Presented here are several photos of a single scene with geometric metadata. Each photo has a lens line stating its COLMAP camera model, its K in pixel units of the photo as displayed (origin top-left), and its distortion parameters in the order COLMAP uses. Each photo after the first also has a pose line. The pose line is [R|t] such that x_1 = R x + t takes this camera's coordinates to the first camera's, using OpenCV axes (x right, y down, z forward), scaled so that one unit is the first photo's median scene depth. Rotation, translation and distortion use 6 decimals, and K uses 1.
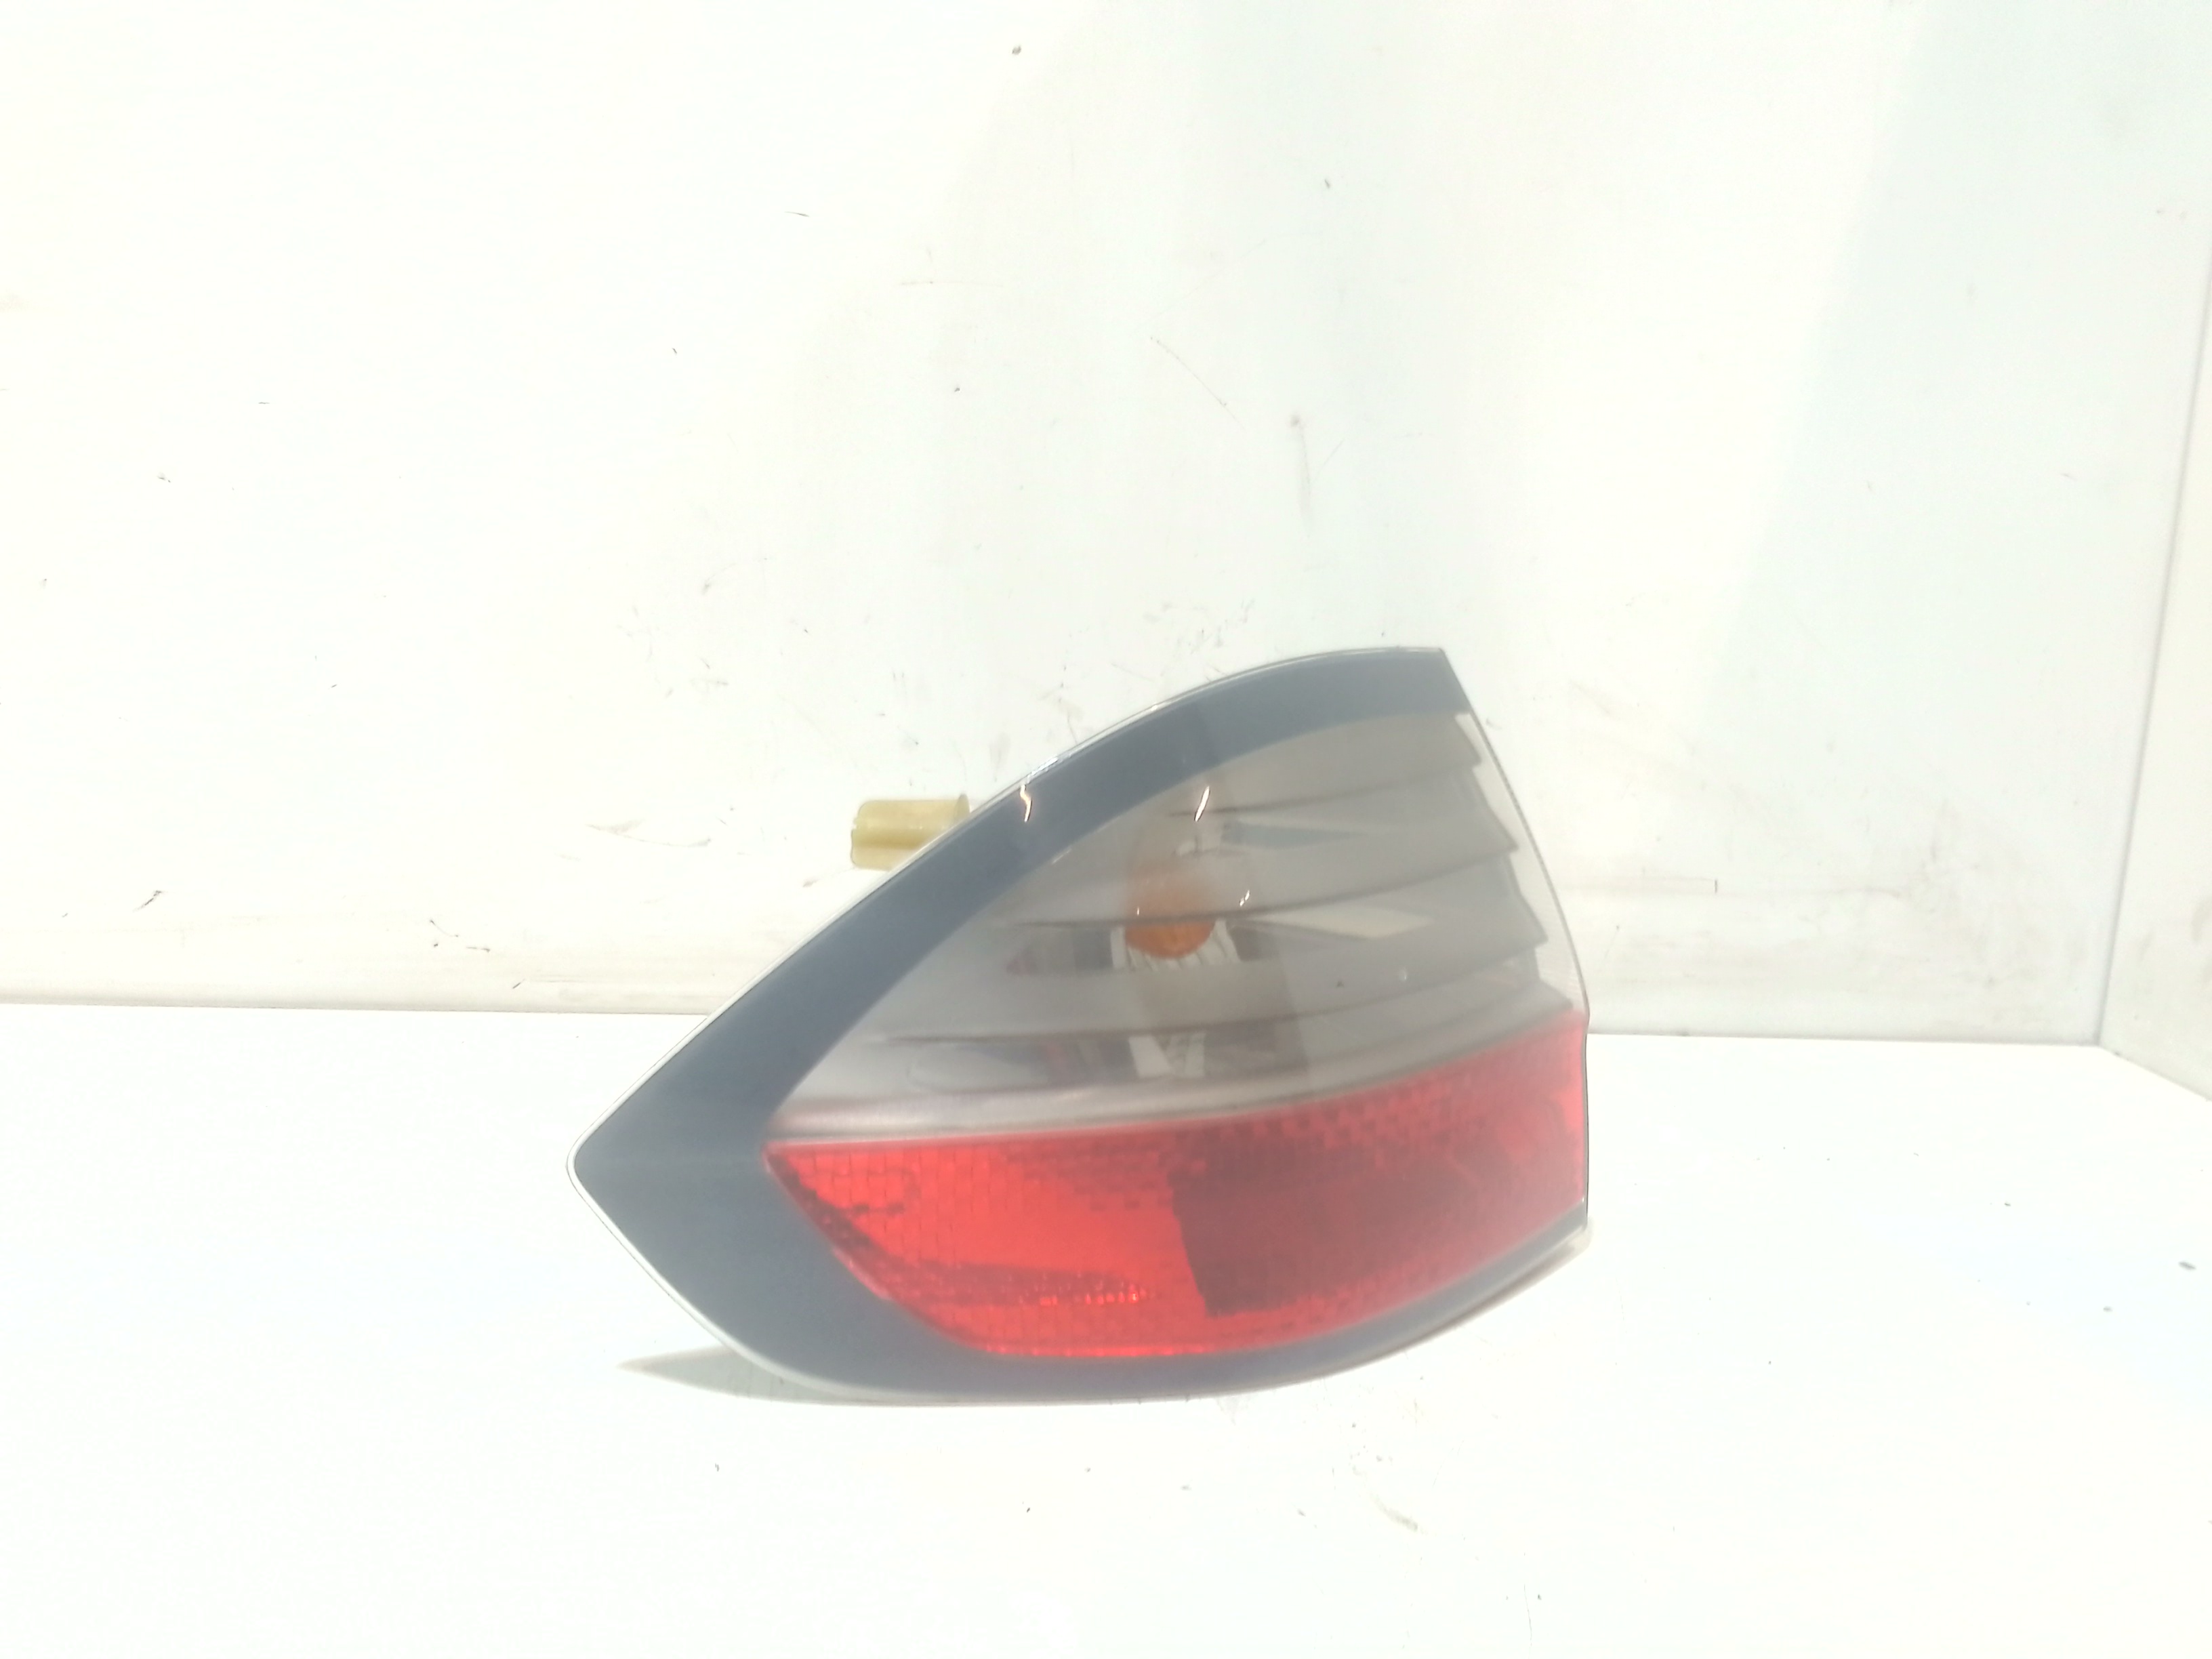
lens RADIAL K [[1775.7, 0, 1123.1], [0, 1775.7, 793.7], [0, 0, 1]] dist [0.069662, -0.105766]
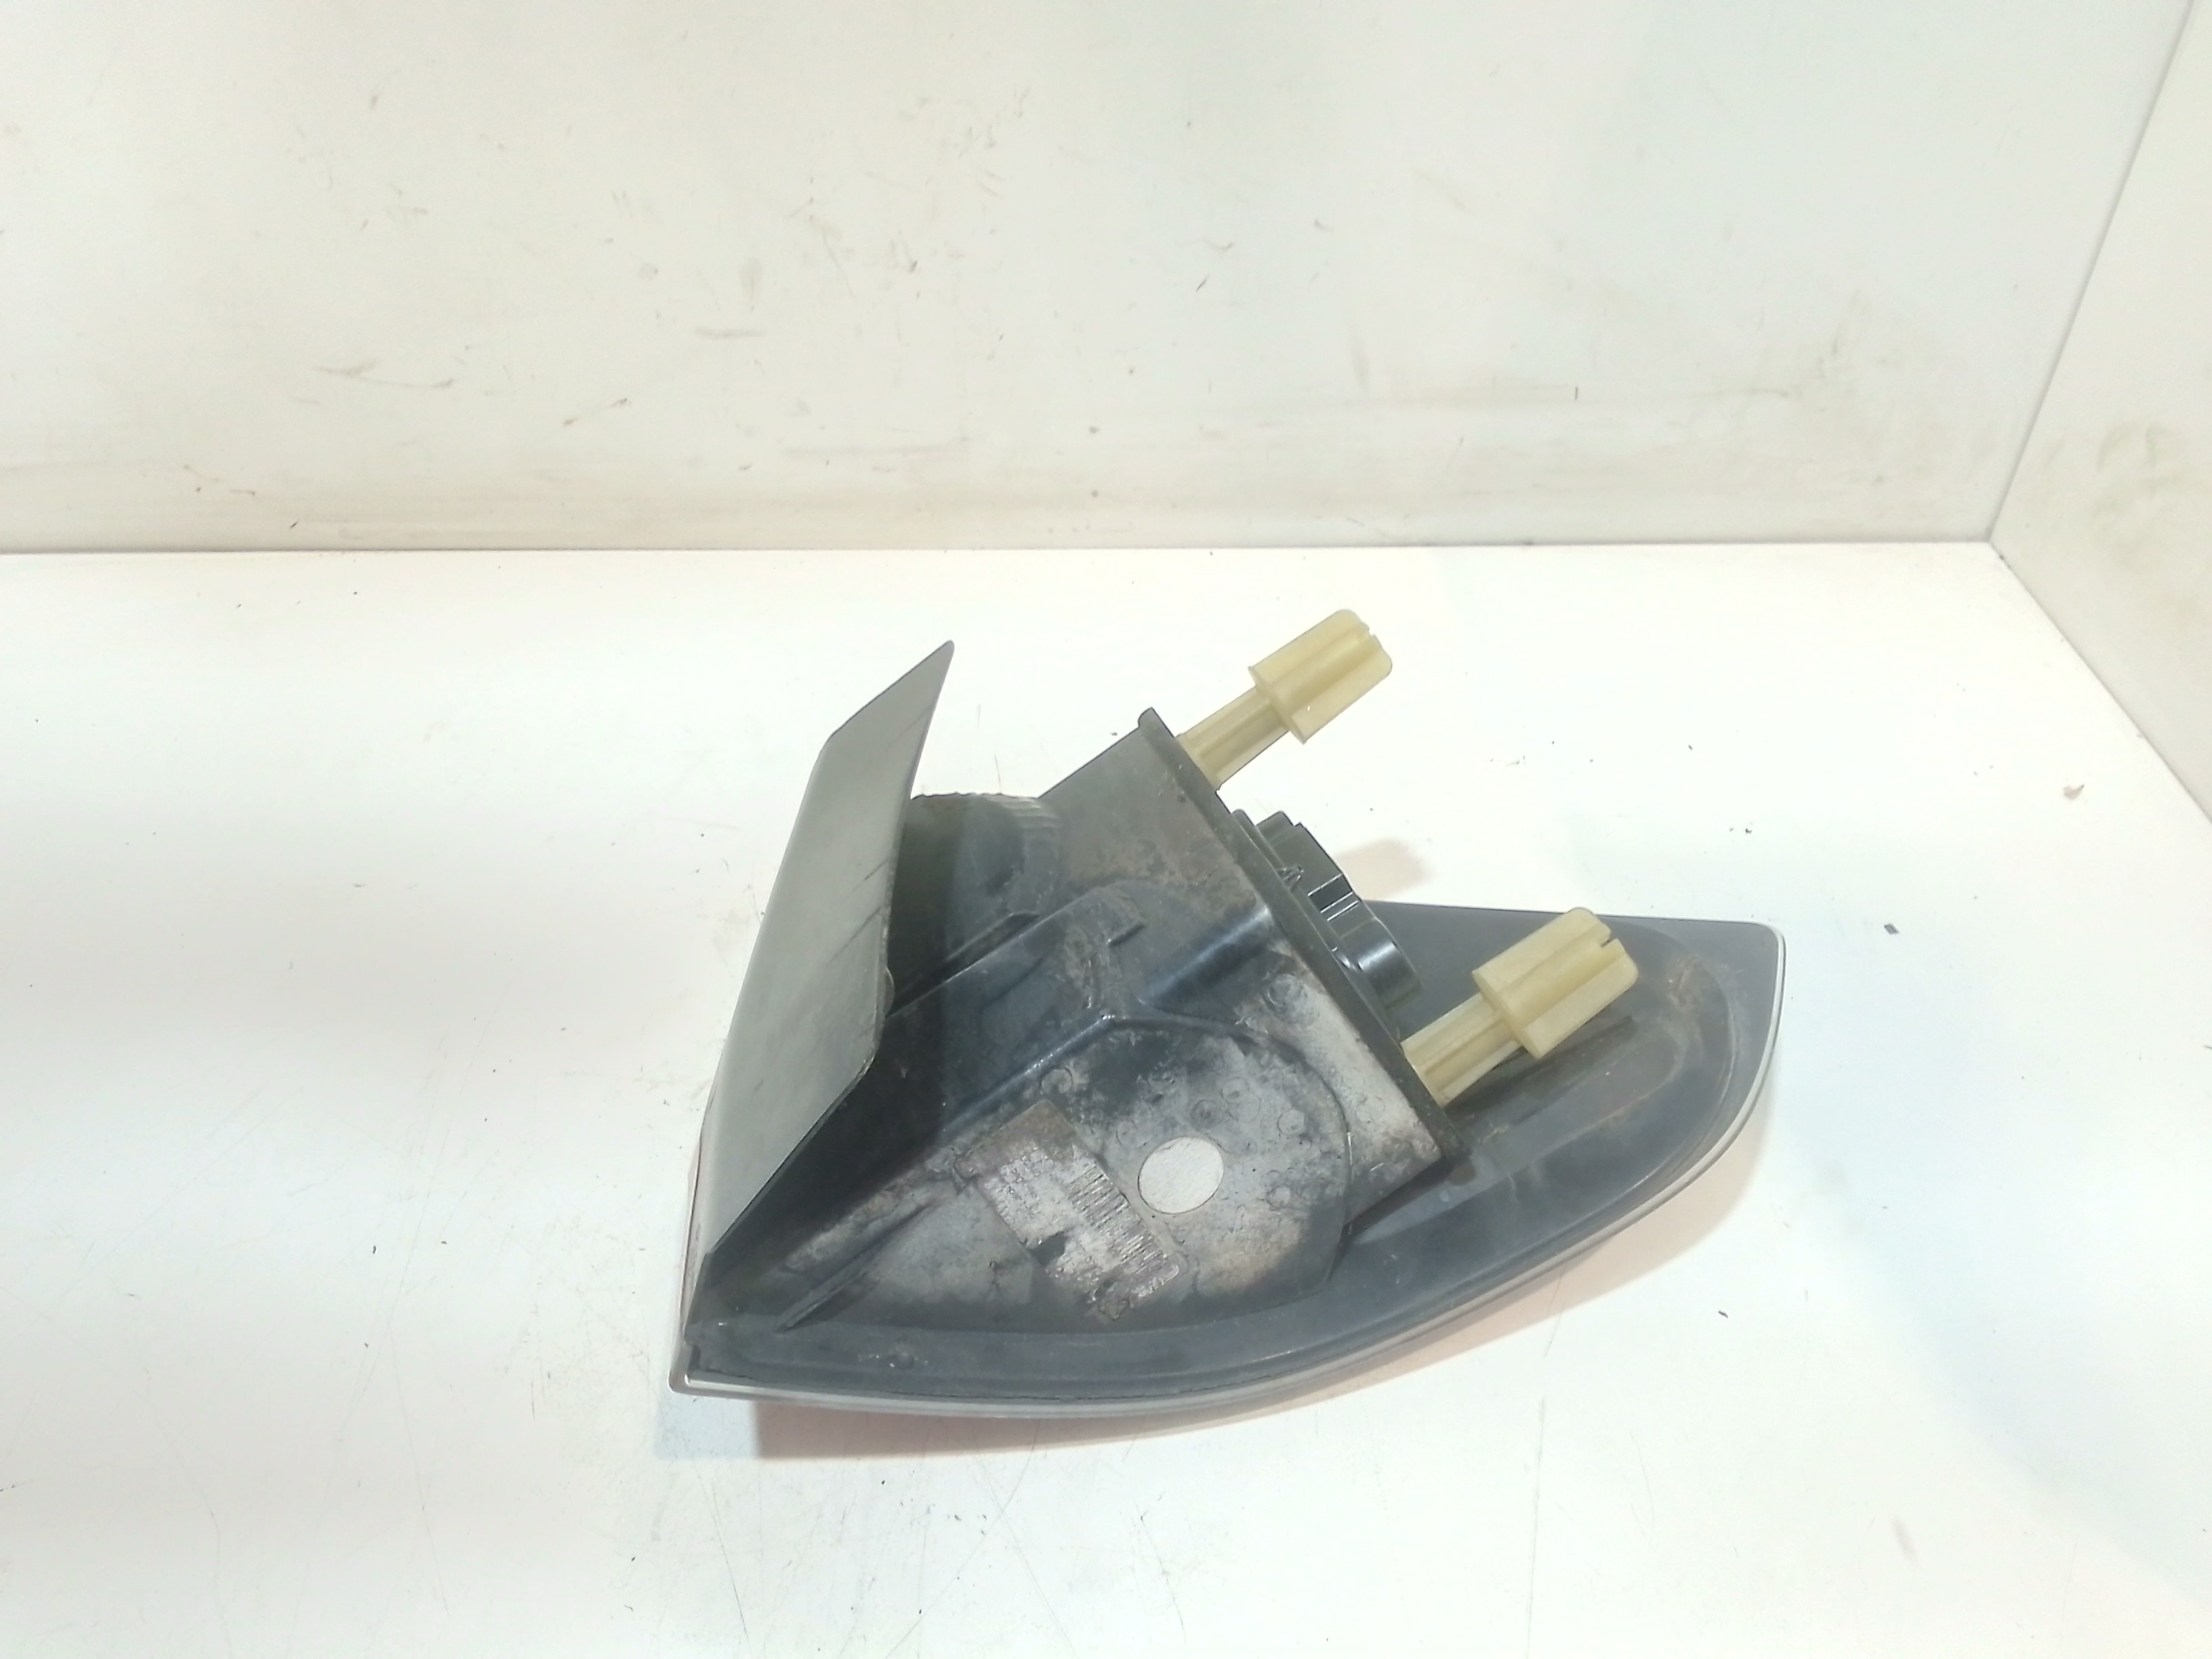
lens RADIAL K [[1775.7, 0, 1107.1], [0, 1775.7, 843.0], [0, 0, 1]] dist [0.069662, -0.105766]
pose [[0.997491, 0.011390, -0.069878, 0.170679], [0.026062, 0.858606, 0.511974, -0.231219], [0.065829, -0.512510, 0.856154, 0.106616]]
